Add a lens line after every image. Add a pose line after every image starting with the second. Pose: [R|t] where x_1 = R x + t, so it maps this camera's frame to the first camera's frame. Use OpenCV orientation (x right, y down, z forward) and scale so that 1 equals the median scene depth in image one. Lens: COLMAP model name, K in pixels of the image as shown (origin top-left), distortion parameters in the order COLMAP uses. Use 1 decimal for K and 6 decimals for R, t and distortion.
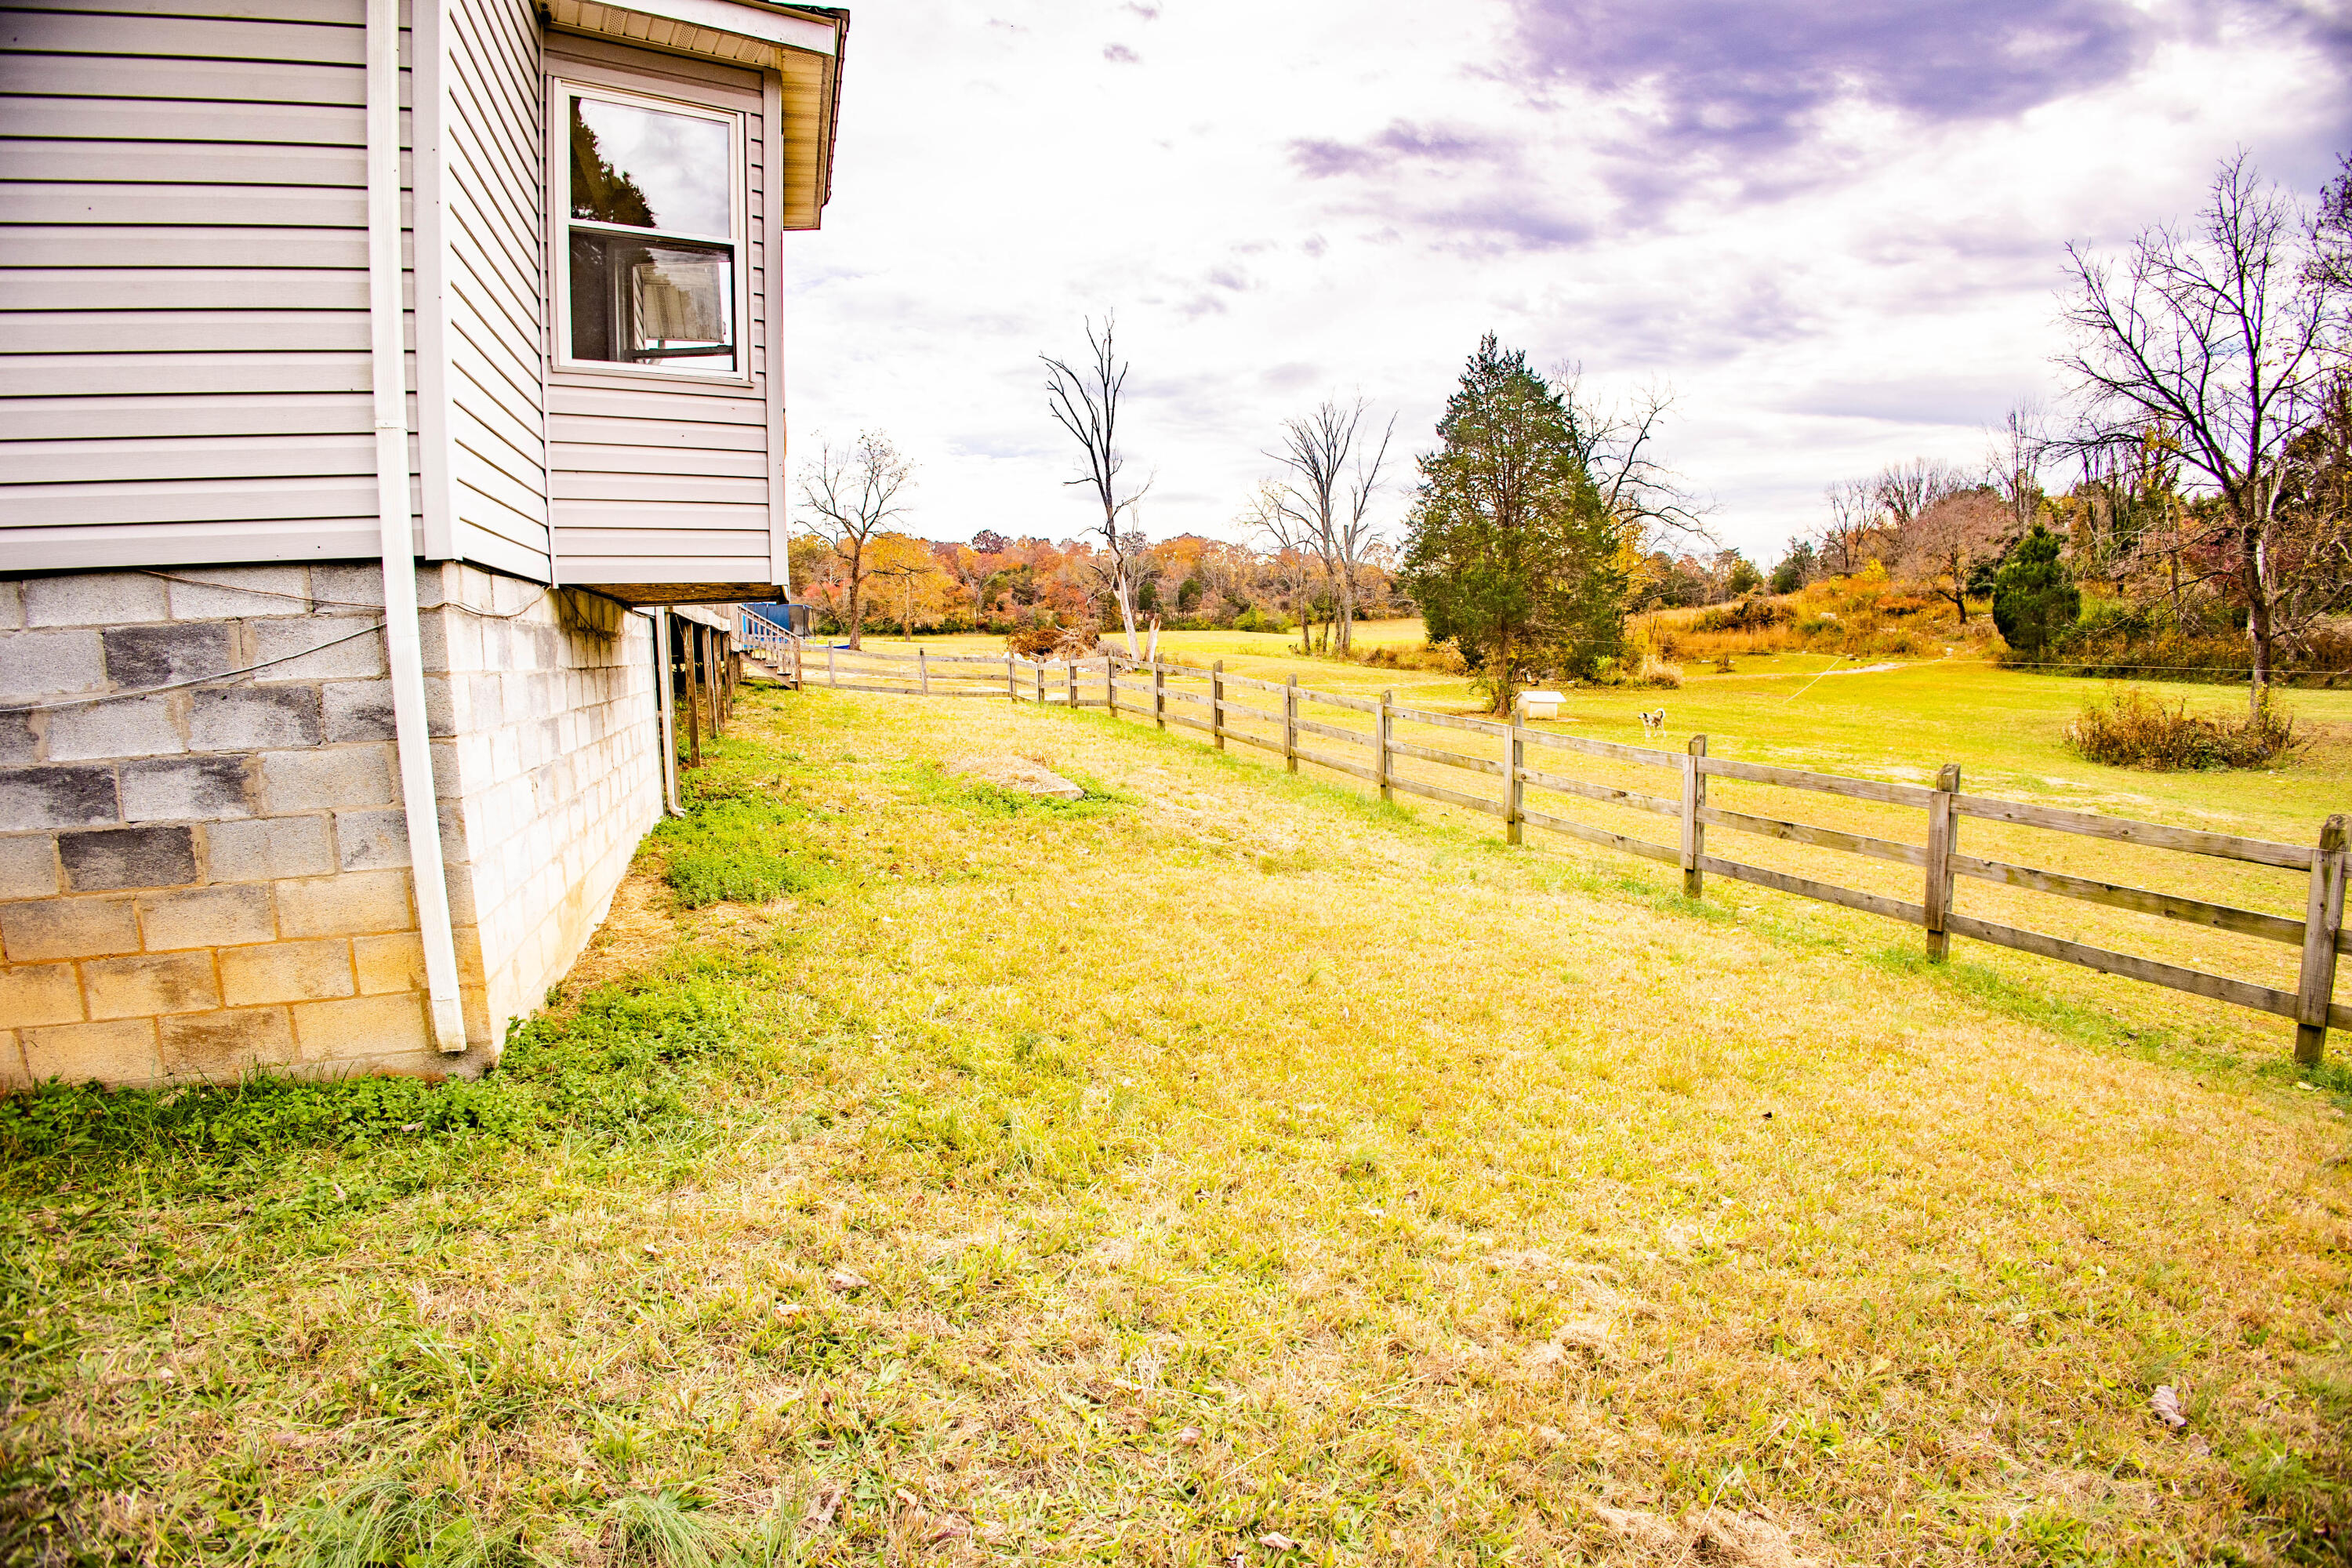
lens RADIAL K [[1085.3, 0, 1172.6], [0, 1085.3, 786.3], [0, 0, 1]] dist [-0.128276, 0.023221]
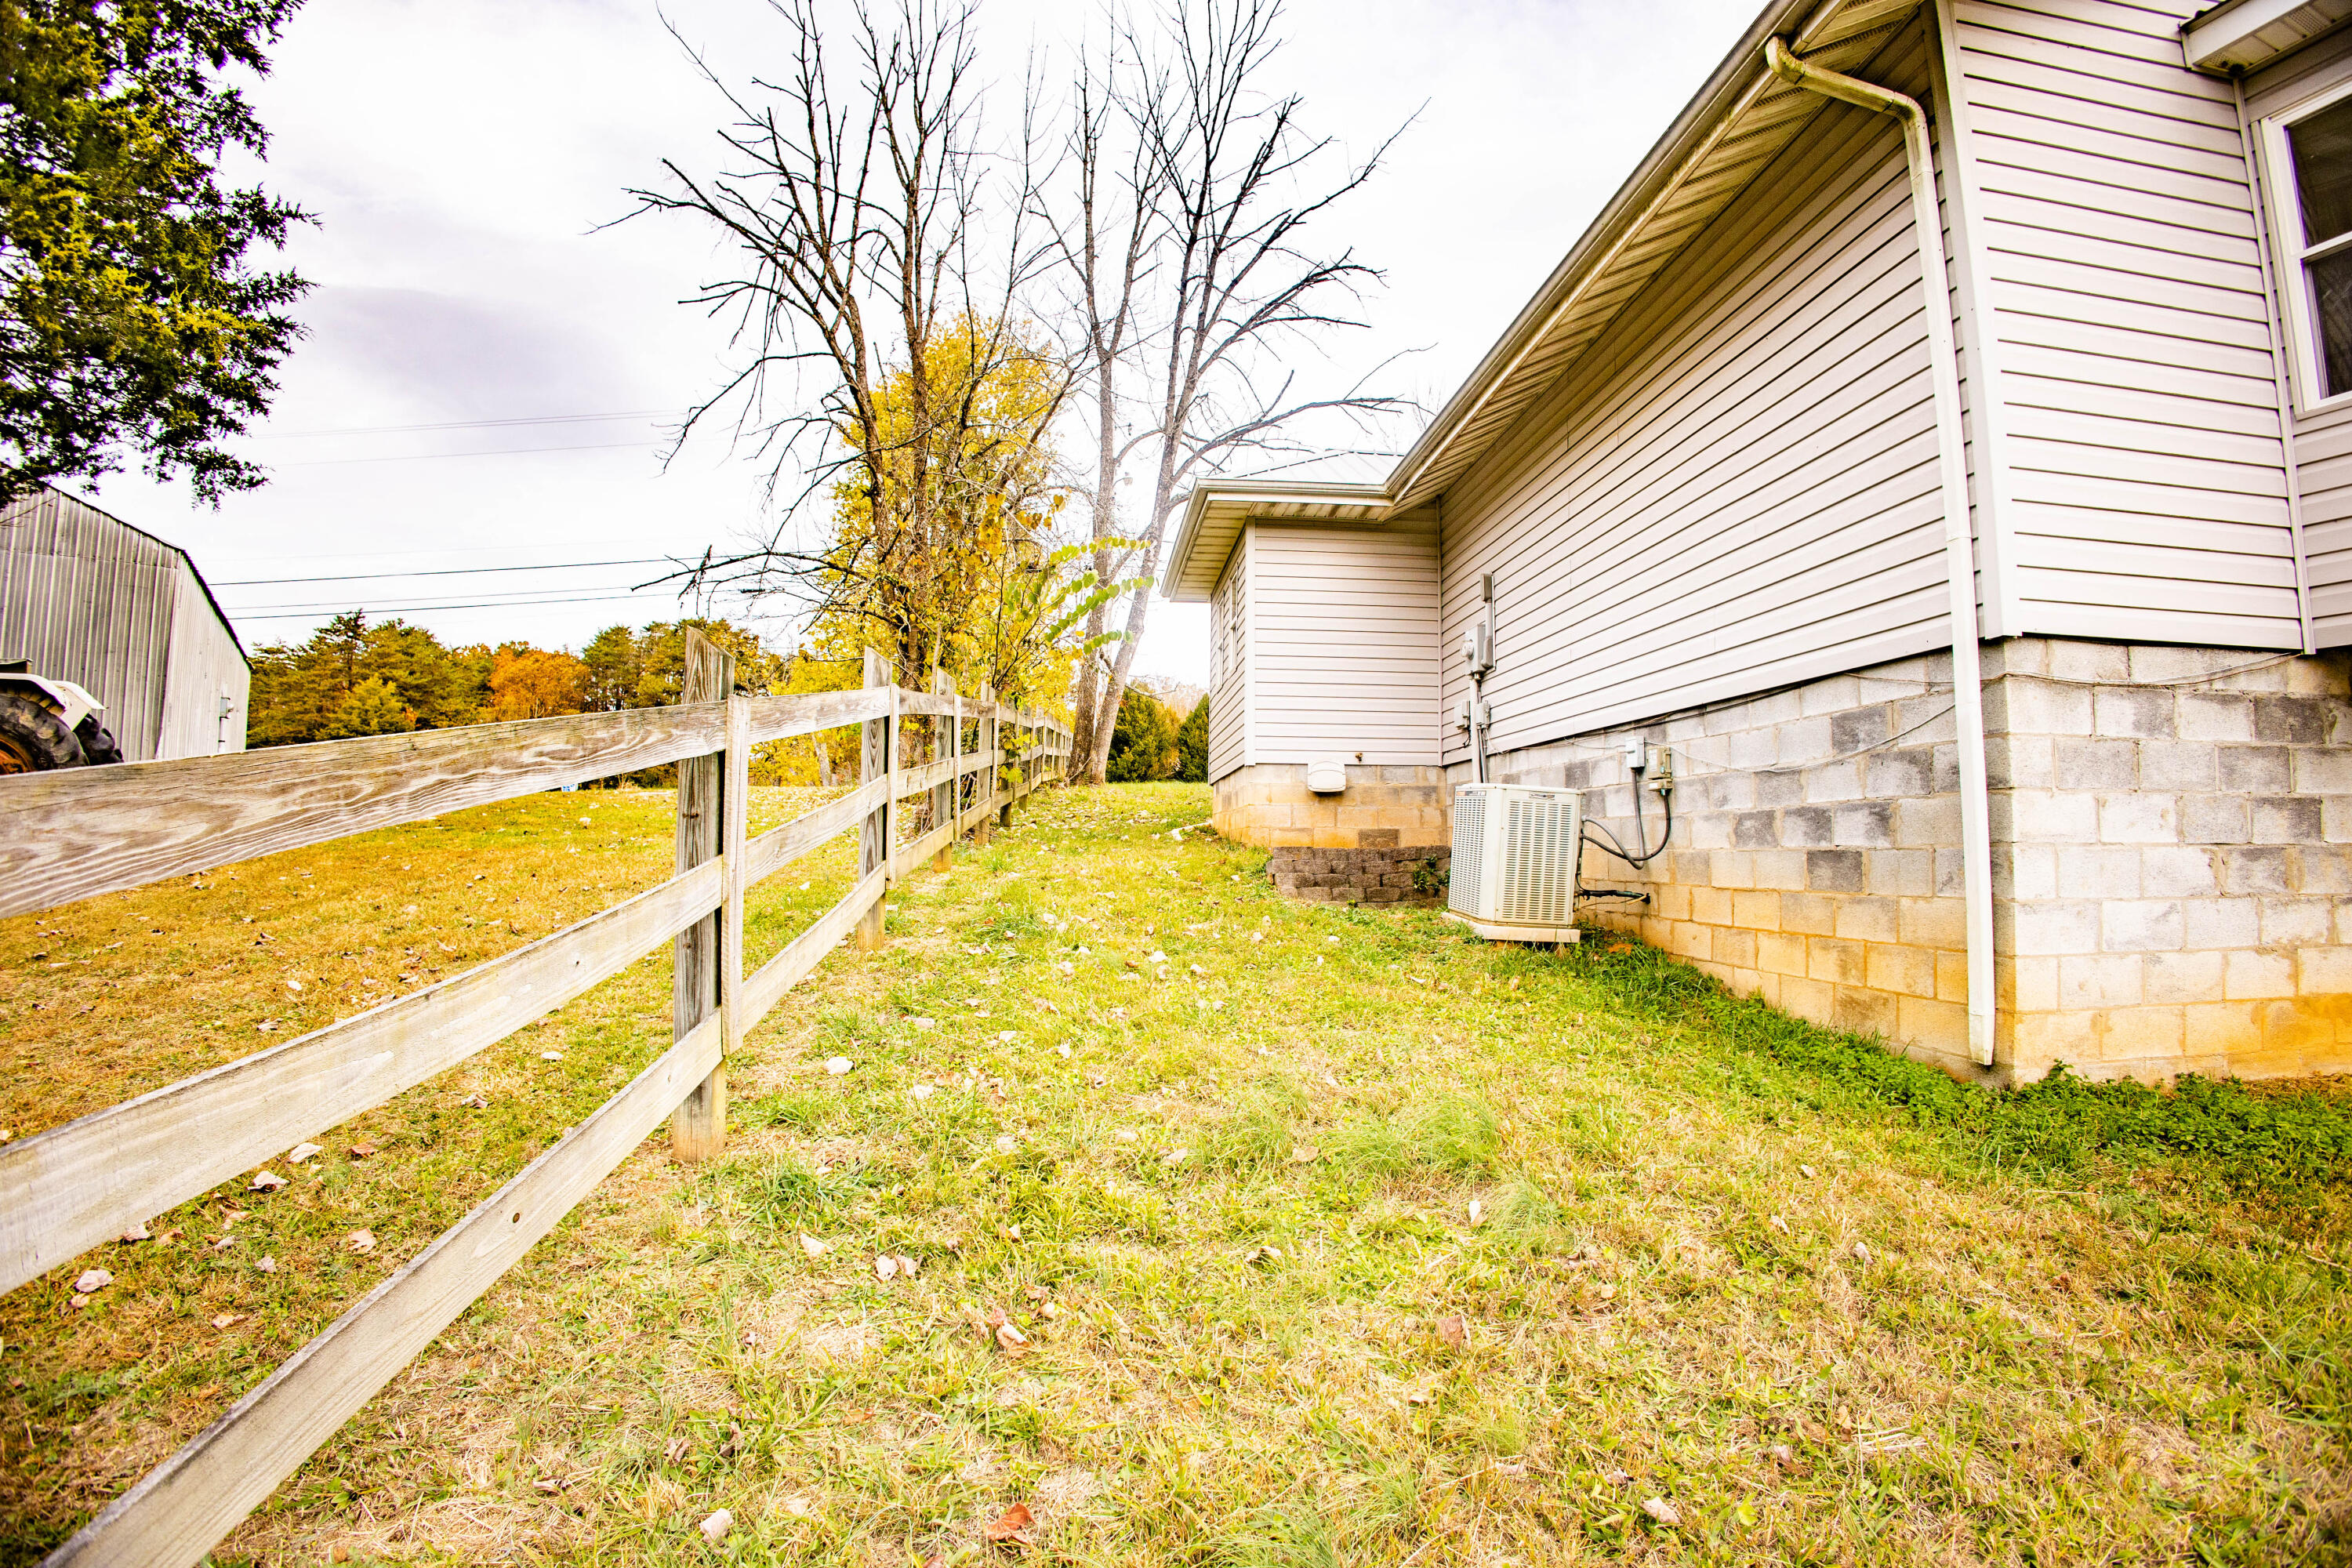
lens RADIAL K [[1085.3, 0, 1172.6], [0, 1085.3, 786.3], [0, 0, 1]] dist [-0.128276, 0.023221]
pose [[-0.262915, -0.026969, -0.964442, 0.636819], [-0.115969, 0.993245, 0.003840, 0.053933], [0.957824, 0.112855, -0.264267, 0.395948]]
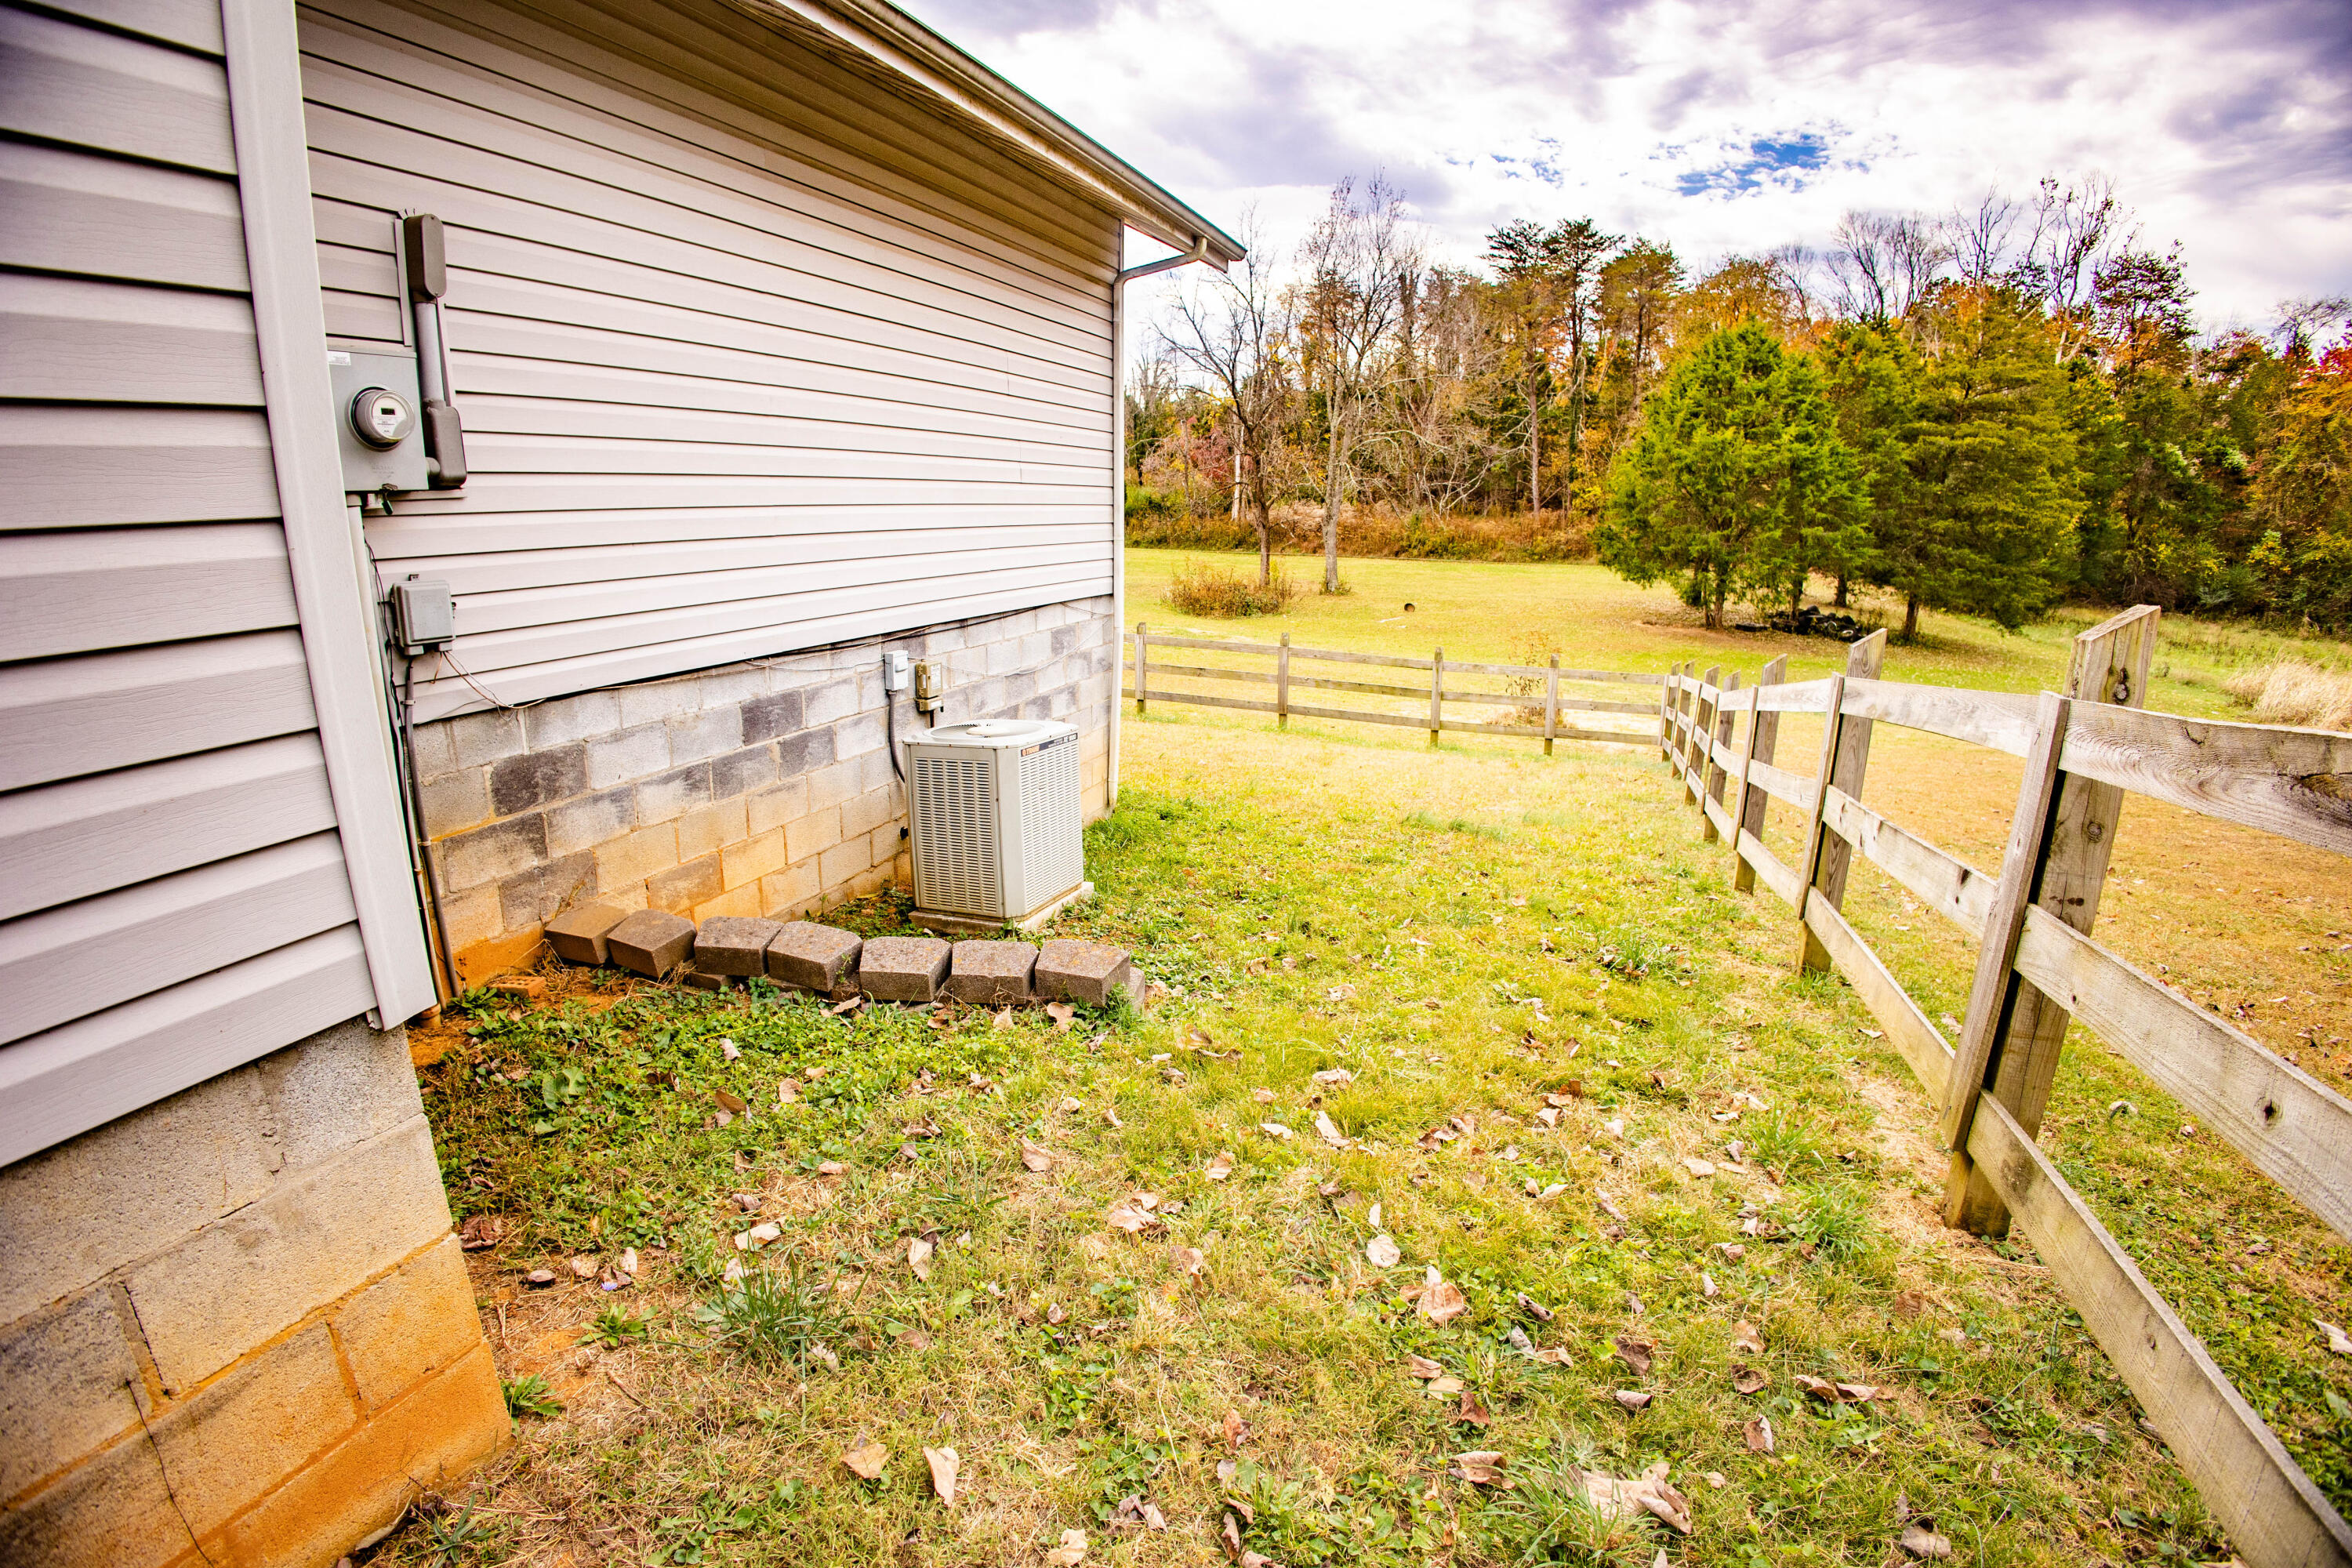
lens RADIAL K [[1085.3, 0, 1172.6], [0, 1085.3, 786.3], [0, 0, 1]] dist [-0.128276, 0.023221]
pose [[0.669490, -0.156836, 0.726075, -2.489302], [0.065944, 0.986146, 0.152208, -0.153326], [-0.739888, -0.054022, 0.670558, -0.792904]]
